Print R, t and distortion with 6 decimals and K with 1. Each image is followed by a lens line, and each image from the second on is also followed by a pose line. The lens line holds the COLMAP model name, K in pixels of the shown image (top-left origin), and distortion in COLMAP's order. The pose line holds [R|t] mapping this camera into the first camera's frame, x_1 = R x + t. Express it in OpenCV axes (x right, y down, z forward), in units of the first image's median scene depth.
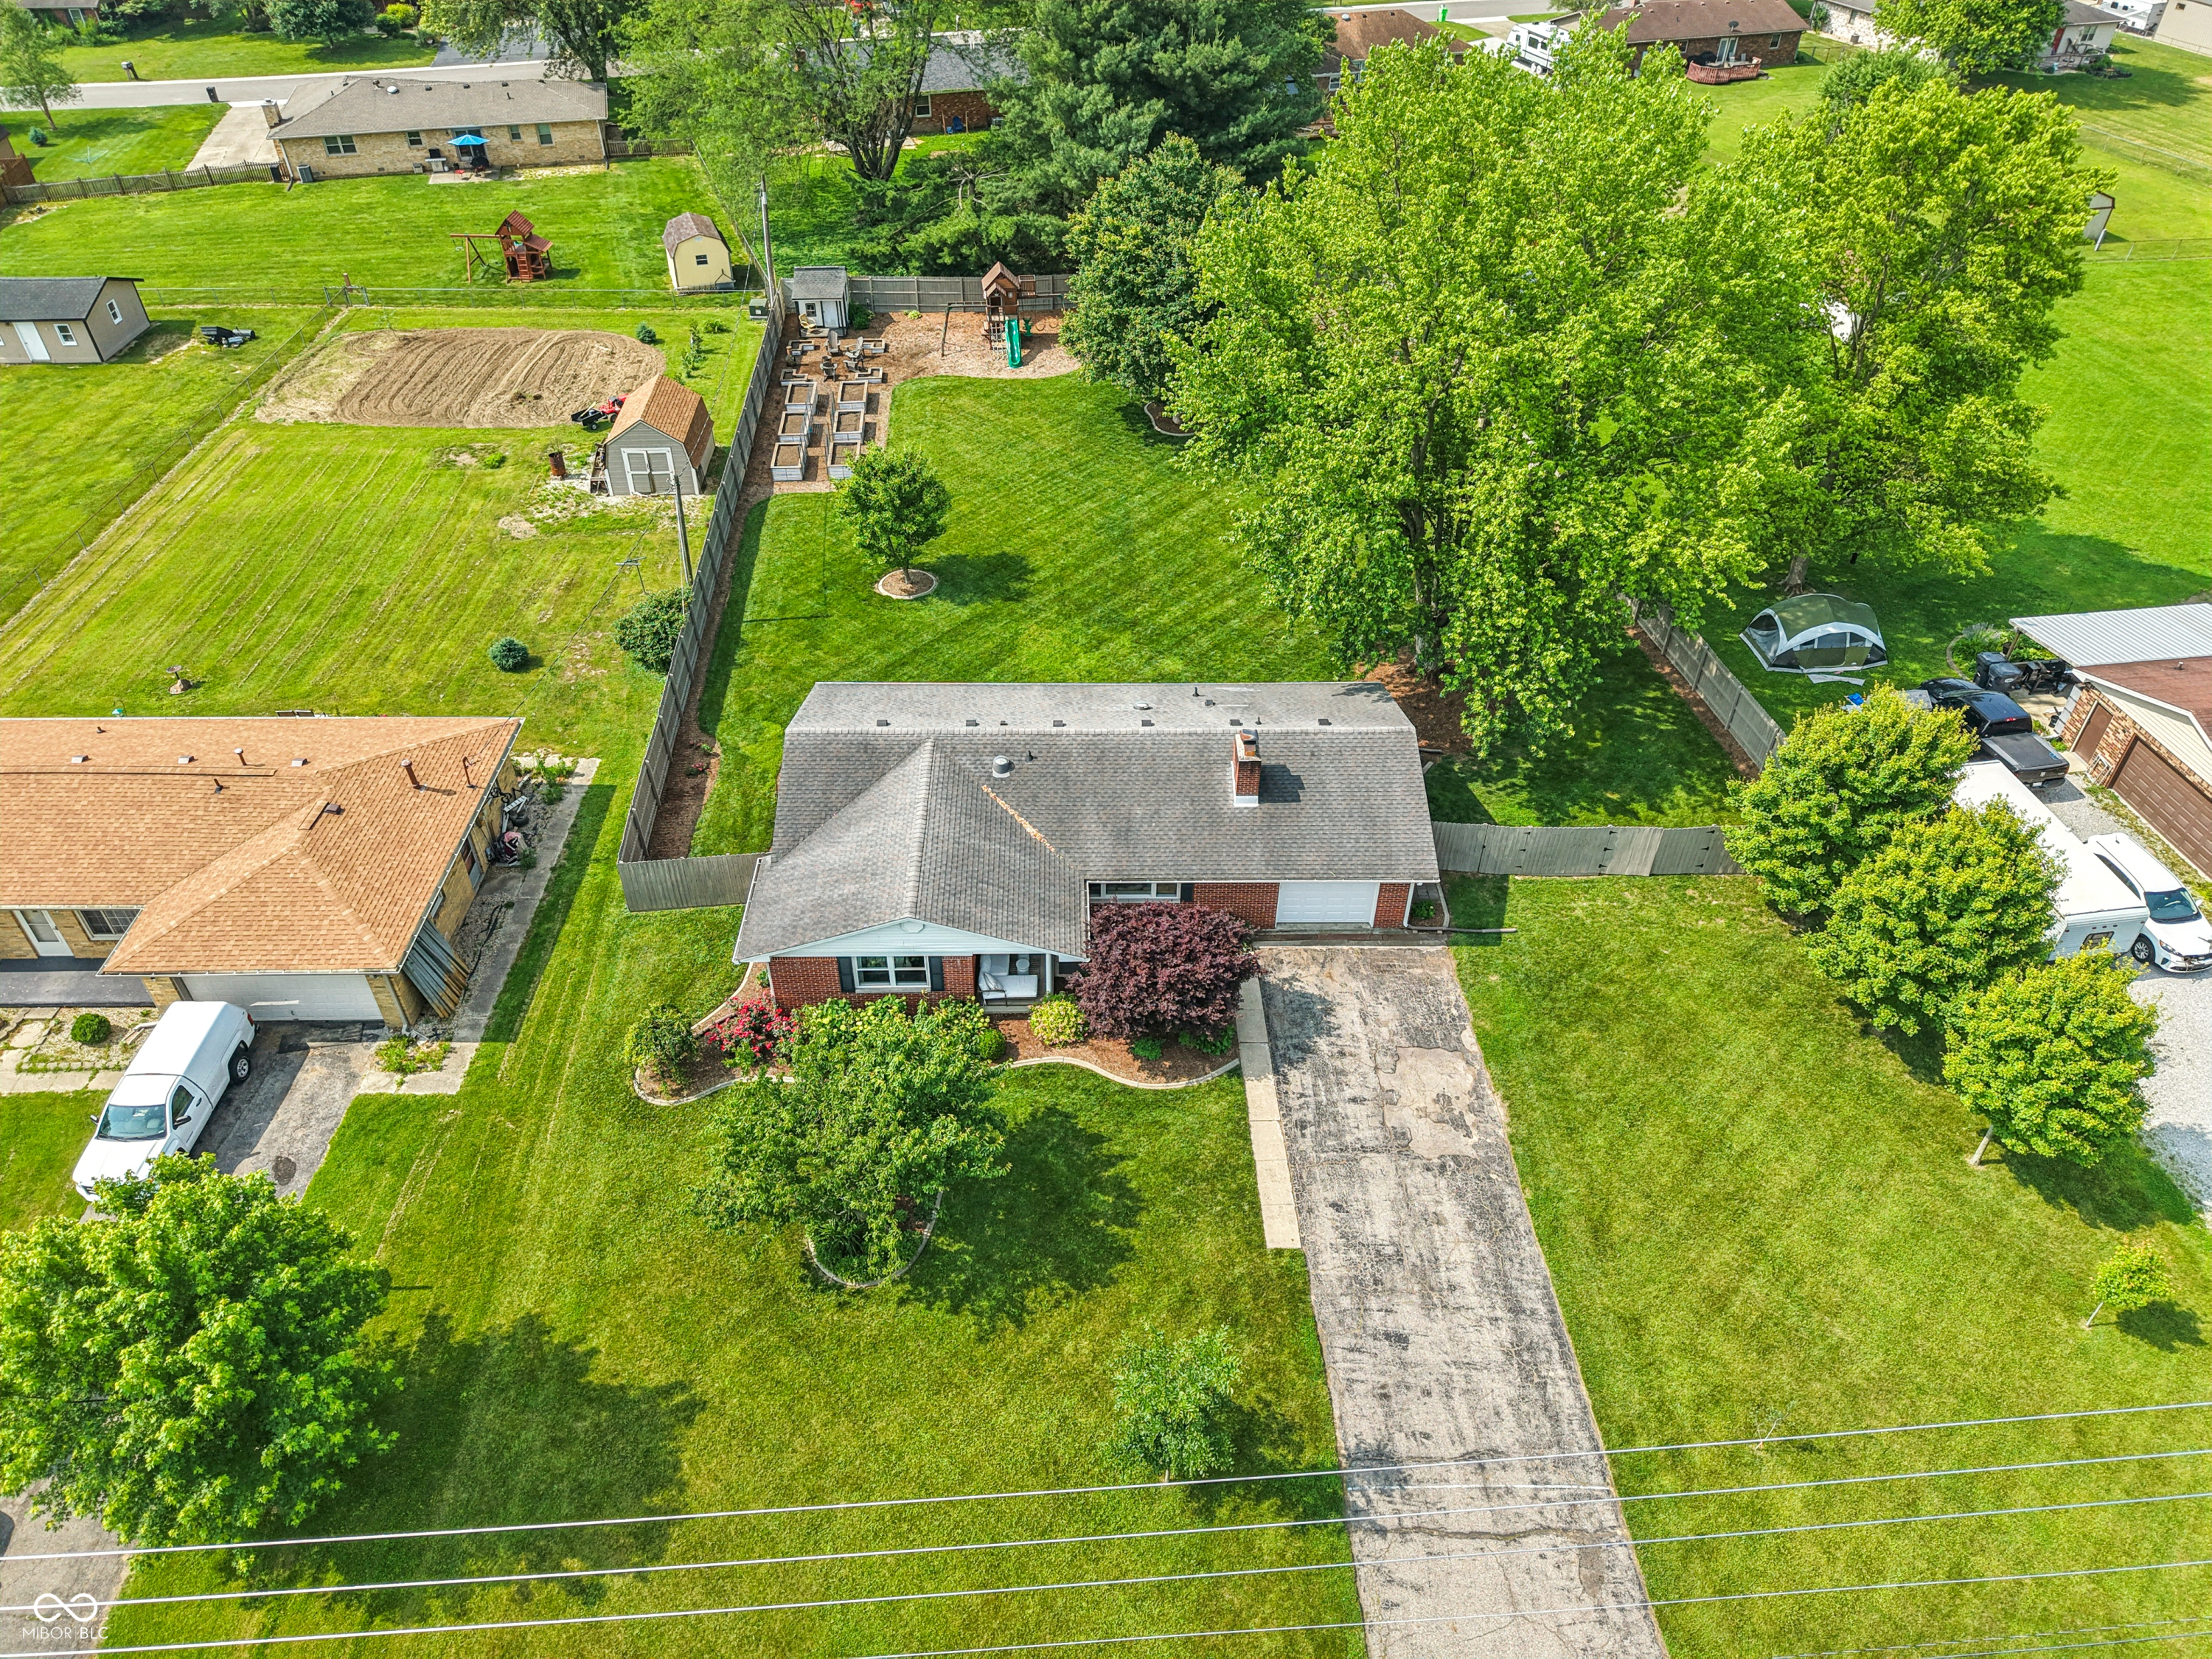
lens RADIAL K [[1493.5, 0, 1101.1], [0, 1493.5, 817.3], [0, 0, 1]] dist [0.025218, -0.022175]
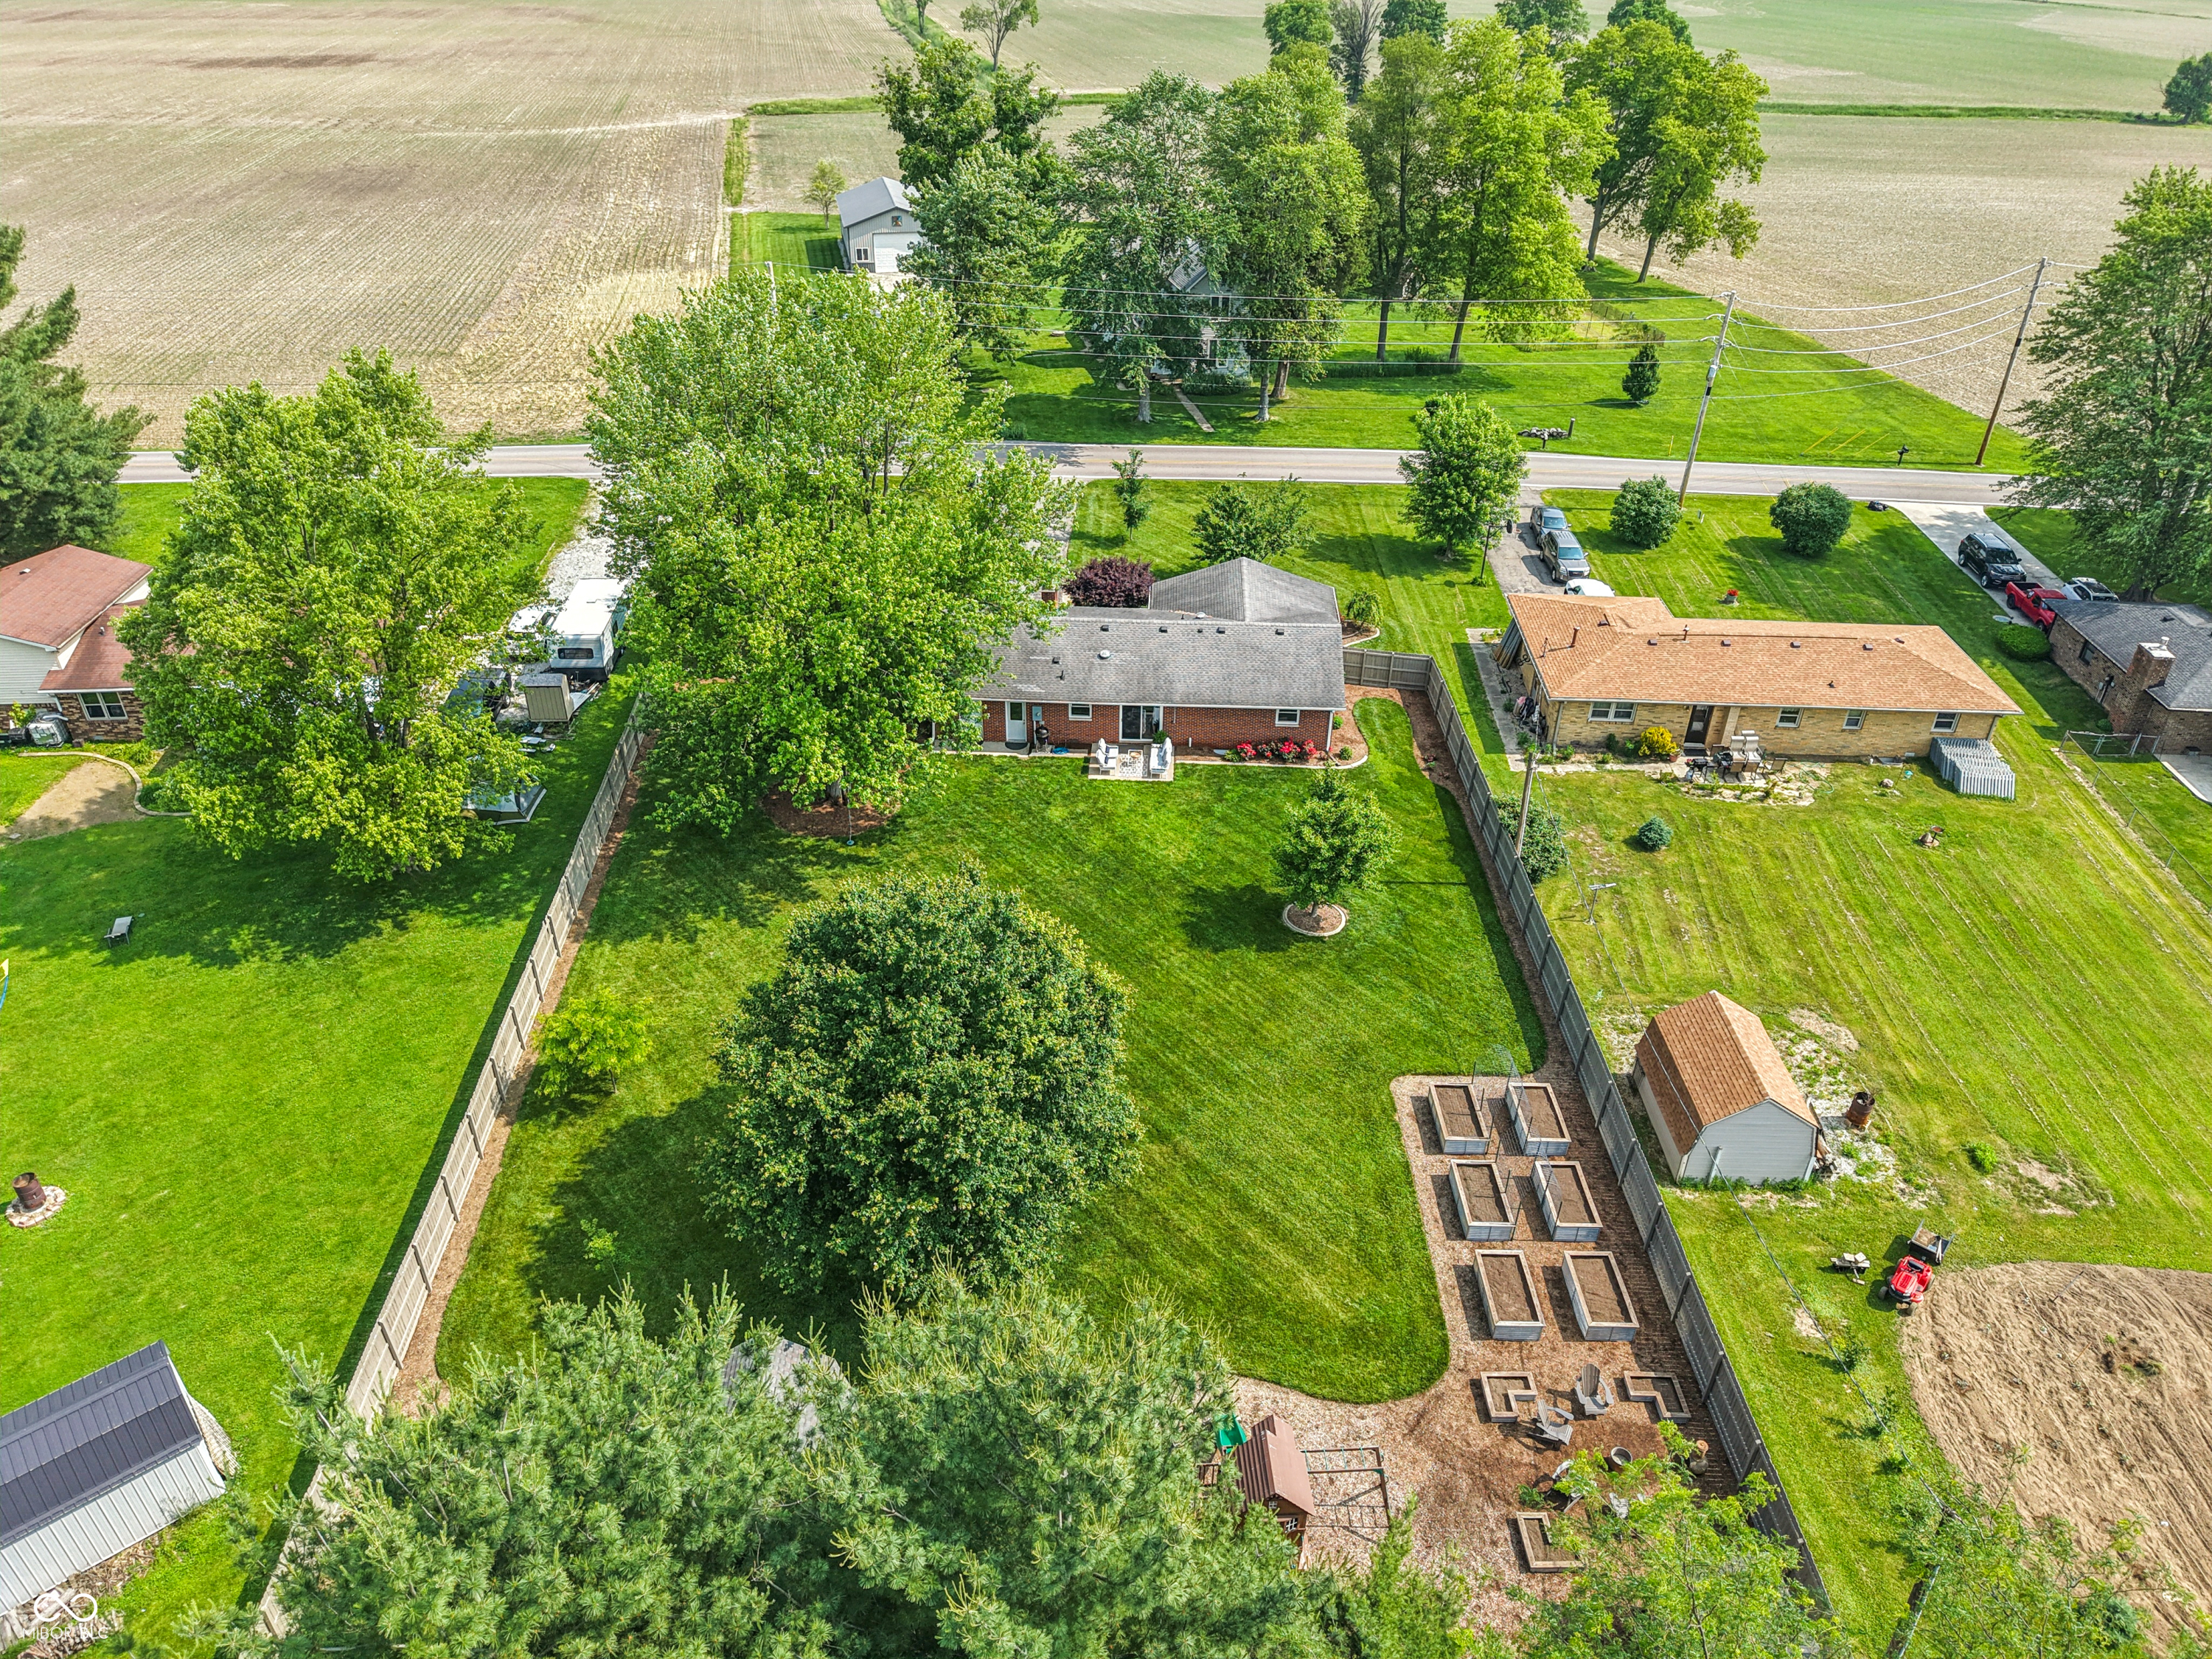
lens RADIAL K [[1493.5, 0, 1101.1], [0, 1493.5, 817.3], [0, 0, 1]] dist [0.025218, -0.022175]
pose [[-0.997131, -0.050563, 0.056328, -0.055441], [0.036472, 0.331132, 0.942879, -1.310252], [-0.066327, 0.942229, -0.328338, 1.541473]]
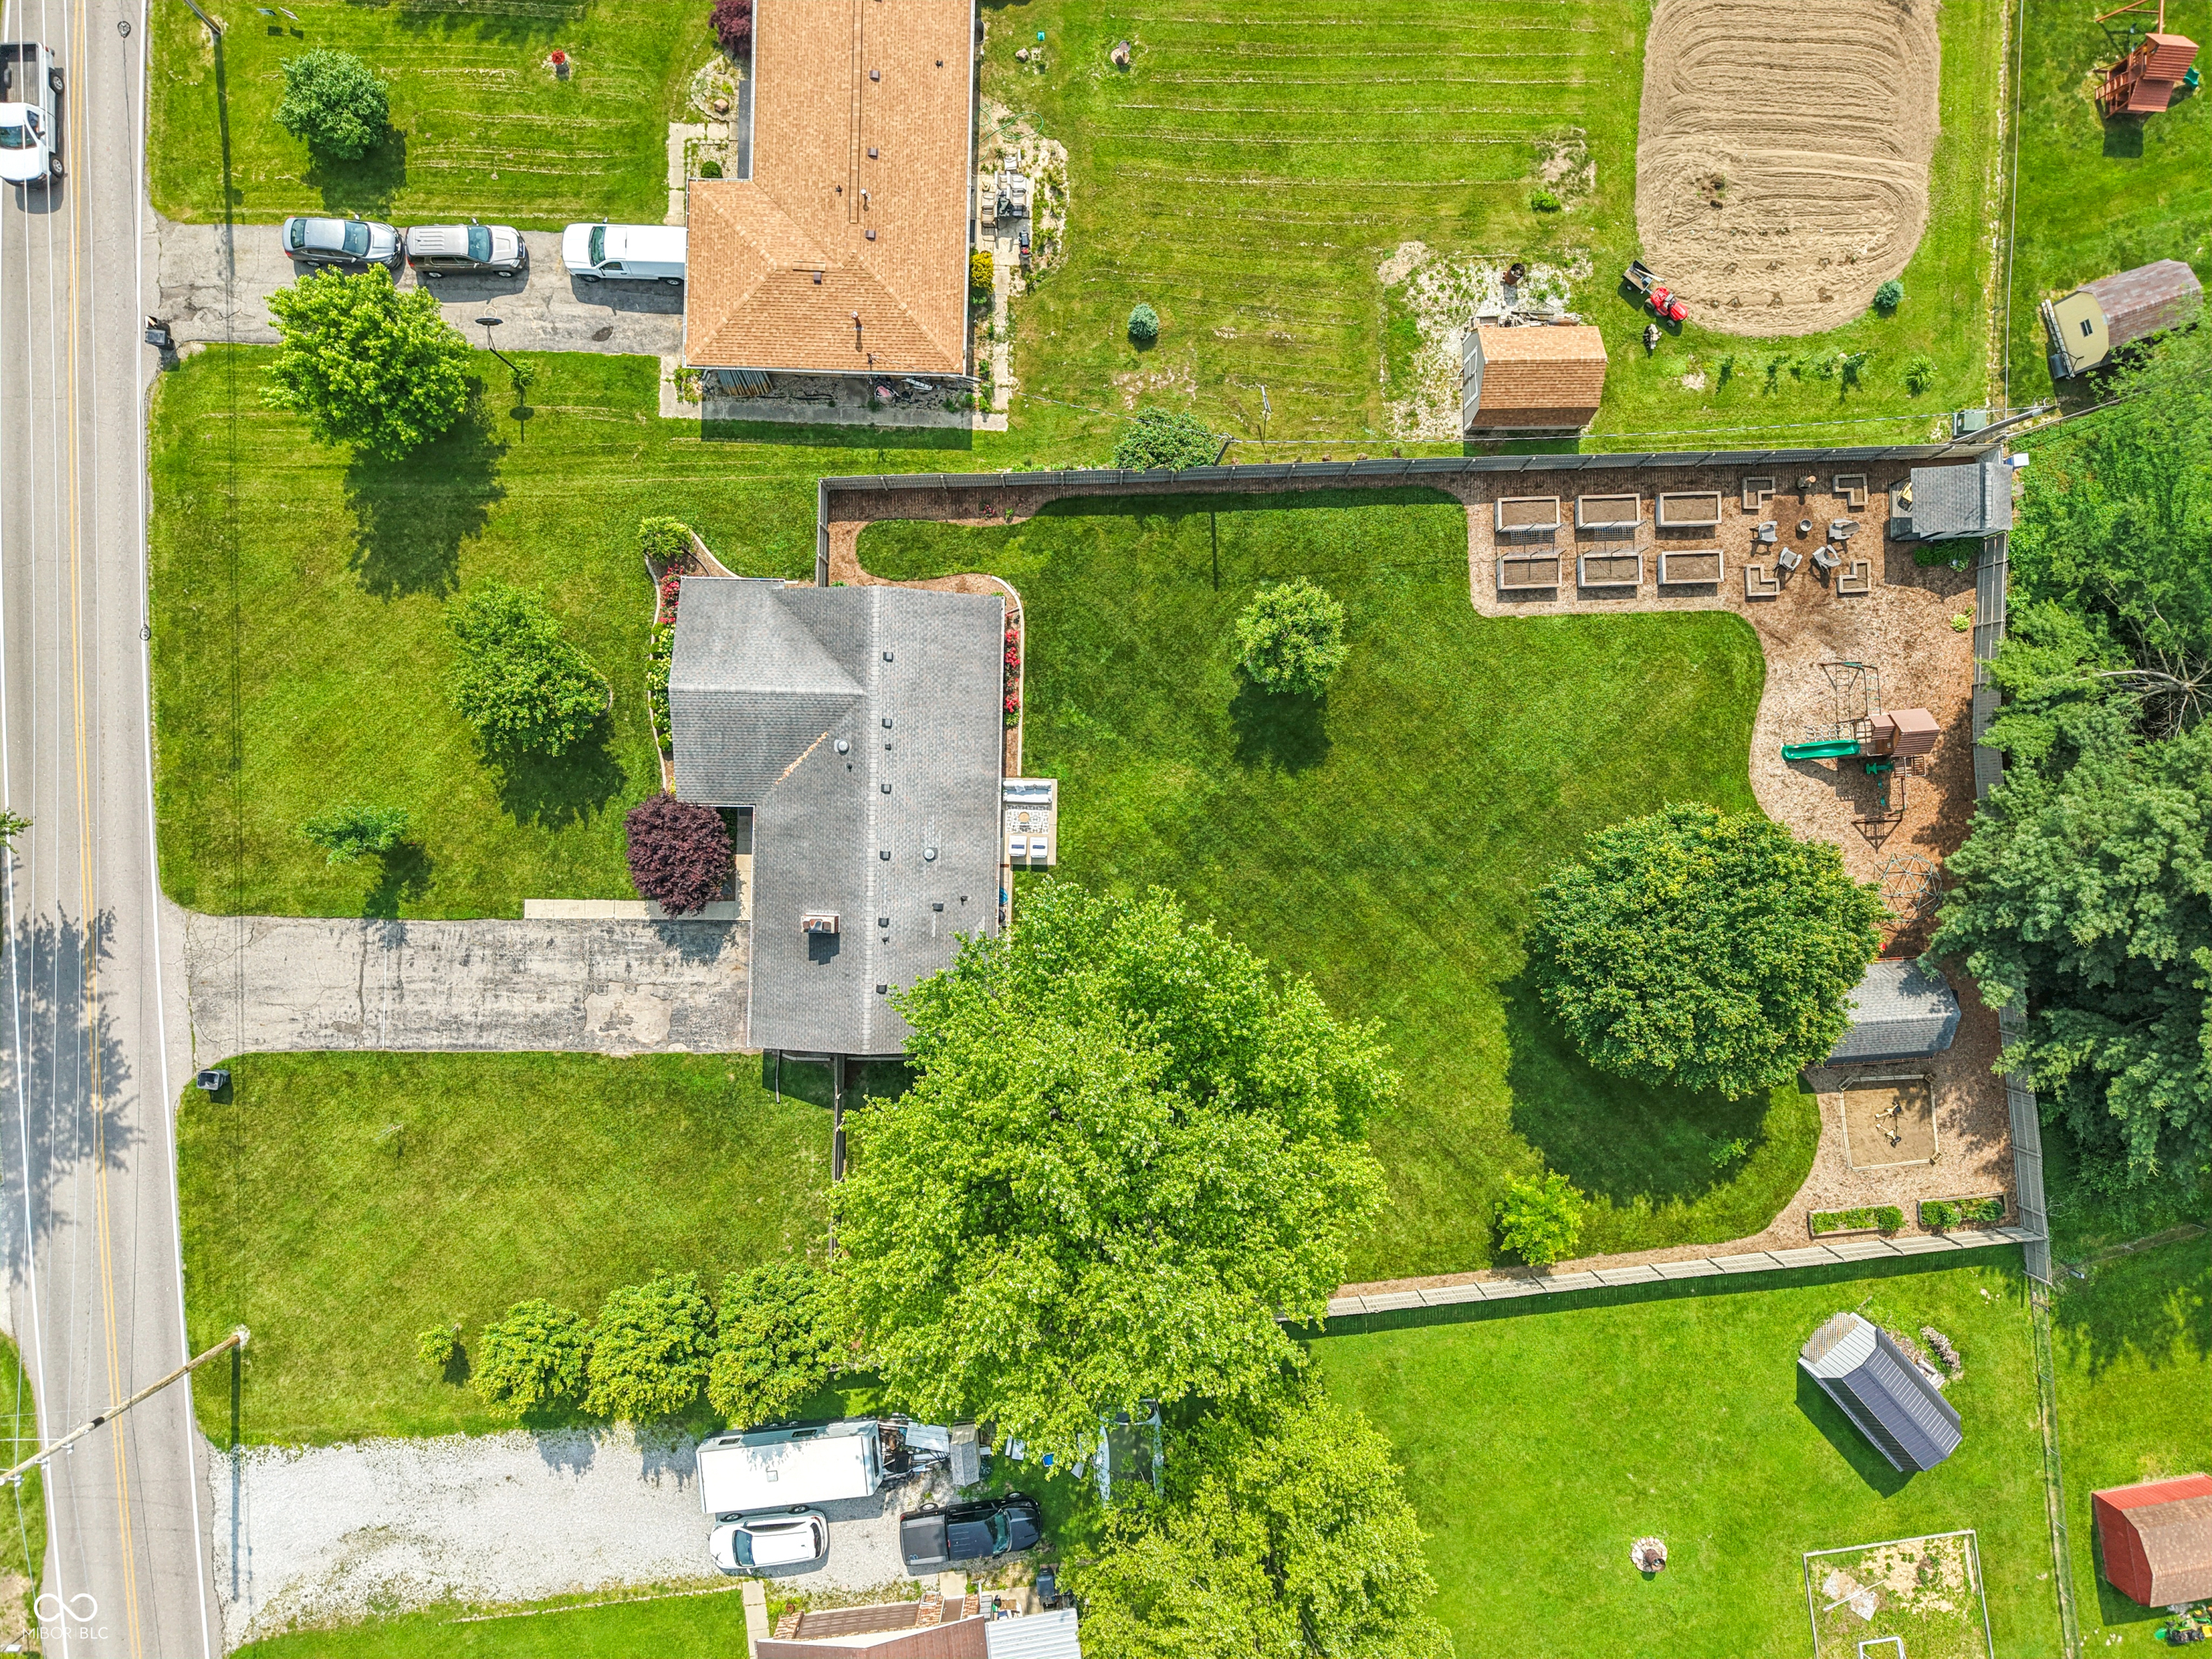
lens RADIAL K [[1493.5, 0, 1101.1], [0, 1493.5, 817.3], [0, 0, 1]] dist [0.025218, -0.022175]
pose [[-0.039438, 0.999218, -0.002832, -0.007235], [-0.632872, -0.022785, 0.773921, -1.113596], [0.773252, 0.032314, 0.633275, 0.282319]]
